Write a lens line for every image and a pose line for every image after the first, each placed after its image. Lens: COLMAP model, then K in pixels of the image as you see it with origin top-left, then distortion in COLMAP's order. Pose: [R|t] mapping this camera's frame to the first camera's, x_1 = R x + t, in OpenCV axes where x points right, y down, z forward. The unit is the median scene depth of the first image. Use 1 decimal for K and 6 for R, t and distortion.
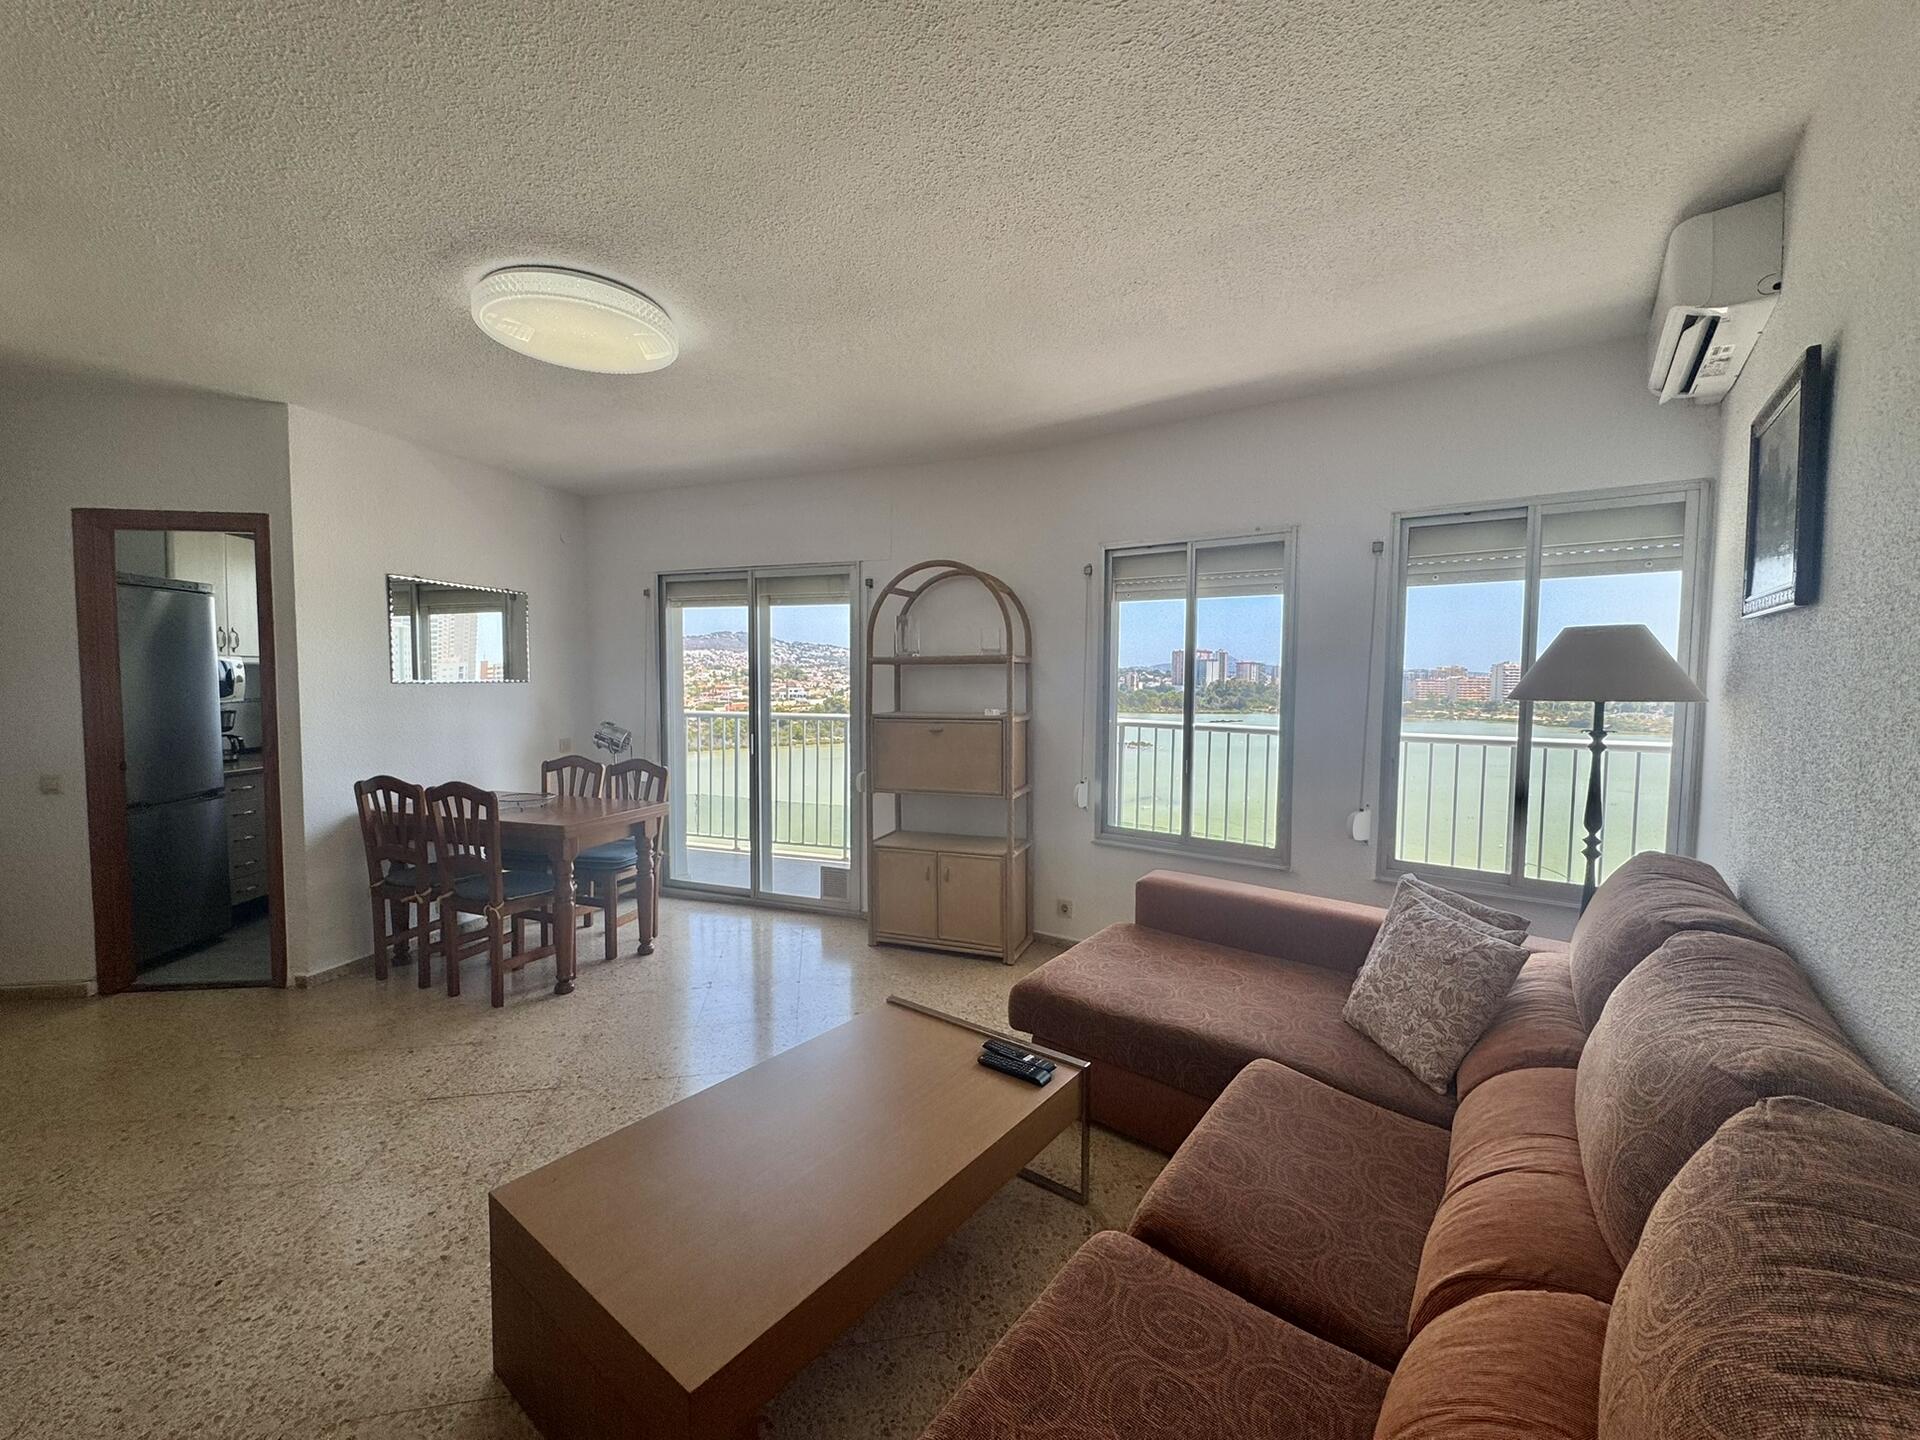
lens RADIAL K [[768.0, 0, 958.9], [0, 768.0, 712.0], [0, 0, 1]] dist [-0.003404, 0.000306]
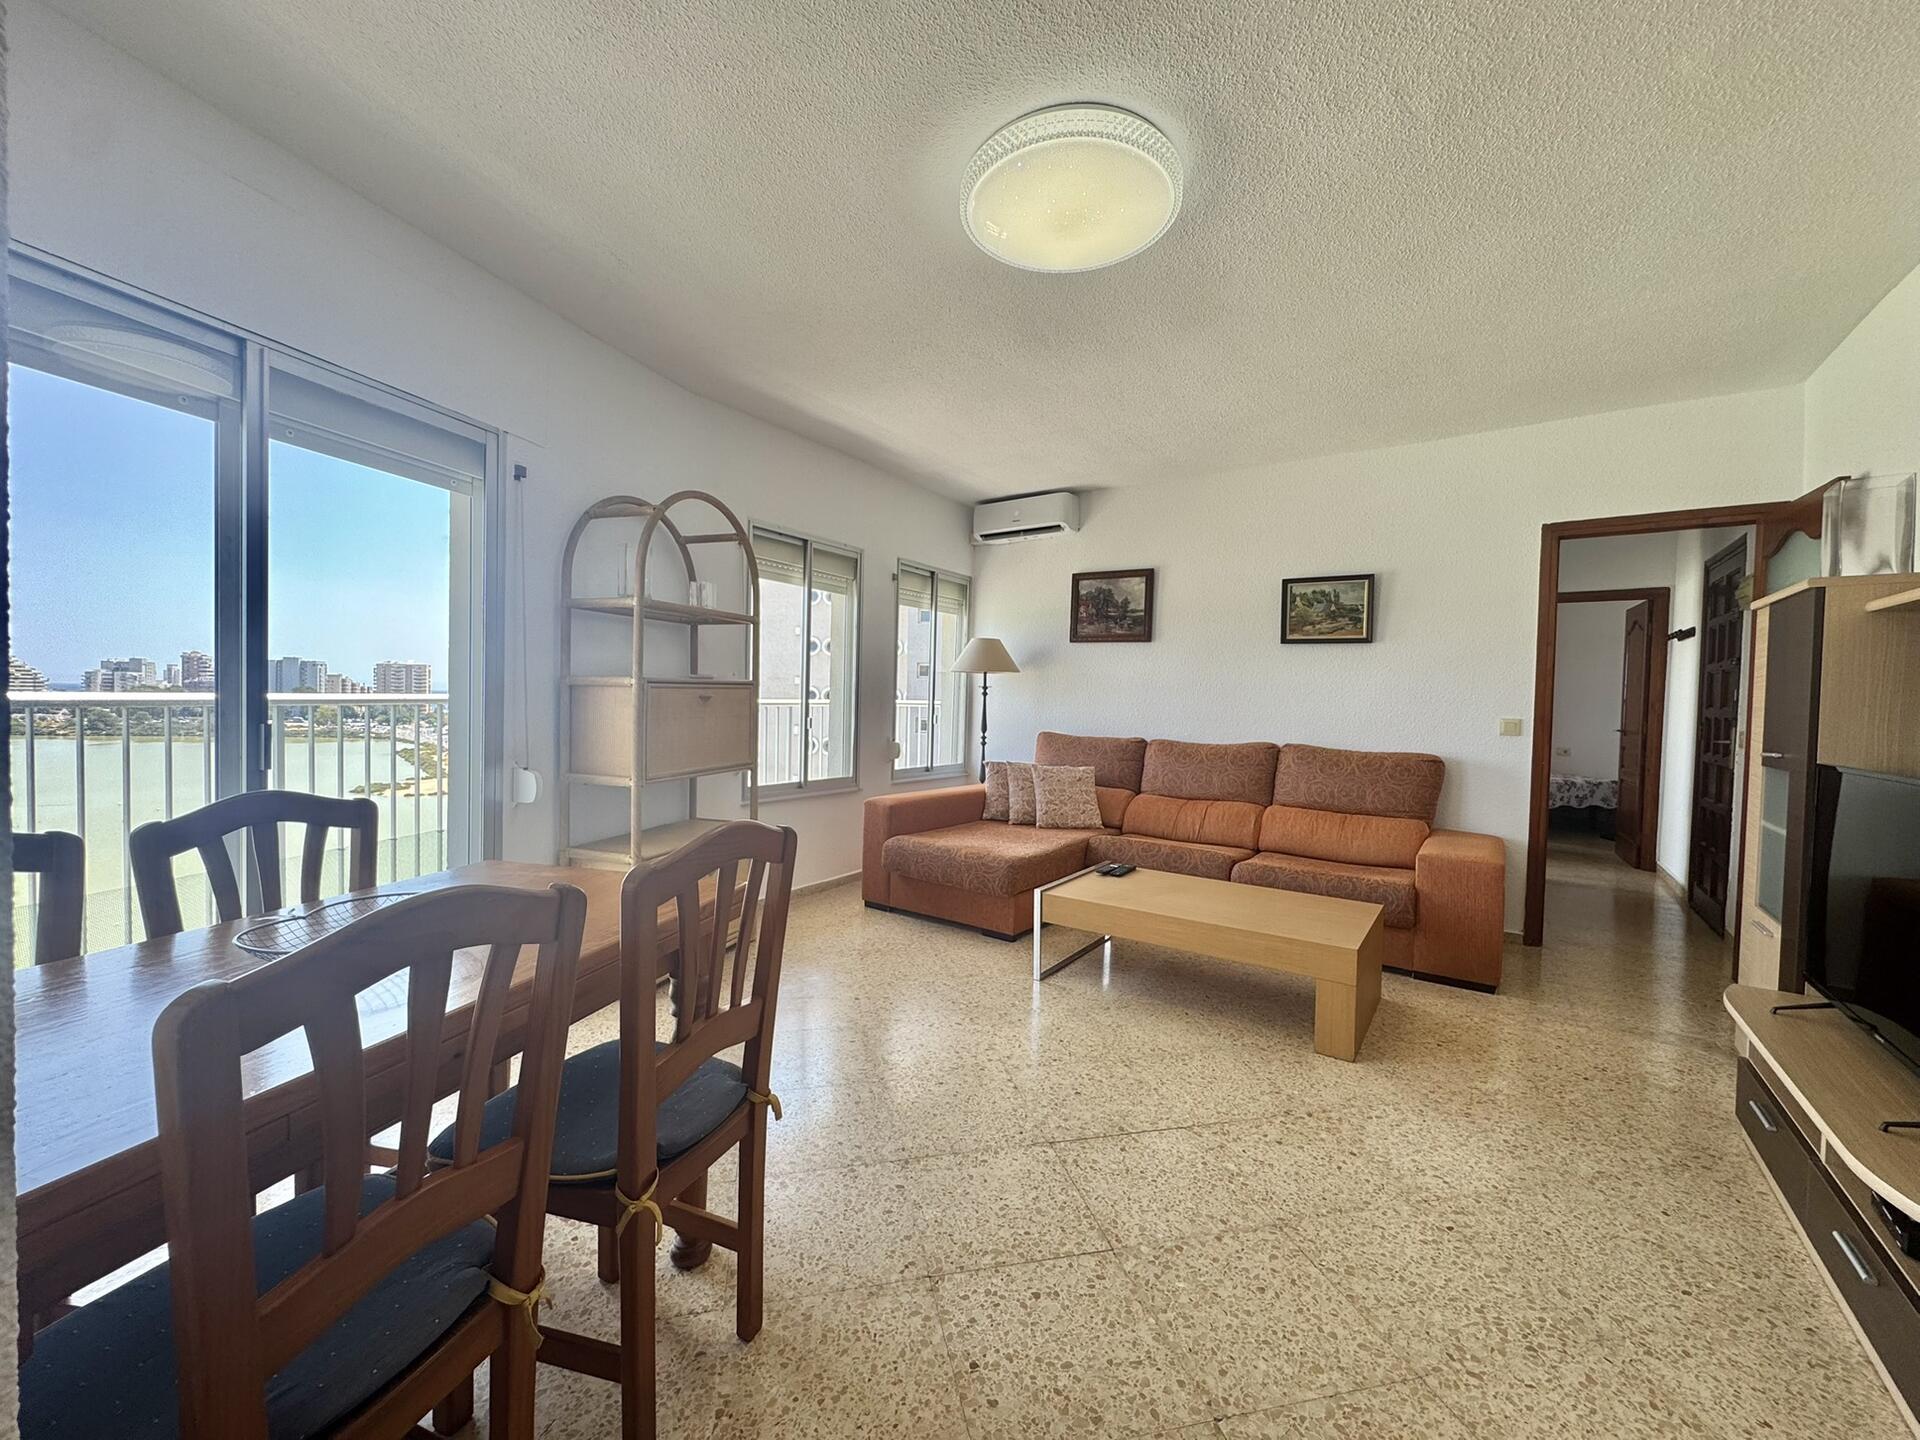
lens RADIAL K [[768.0, 0, 958.1], [0, 768.0, 712.3], [0, 0, 1]] dist [-0.003404, 0.000306]
pose [[-0.045844, -0.025826, 0.998615, -0.119179], [0.022065, 0.999396, 0.026859, 0.003306], [-0.998705, 0.023265, -0.045247, 0.104022]]
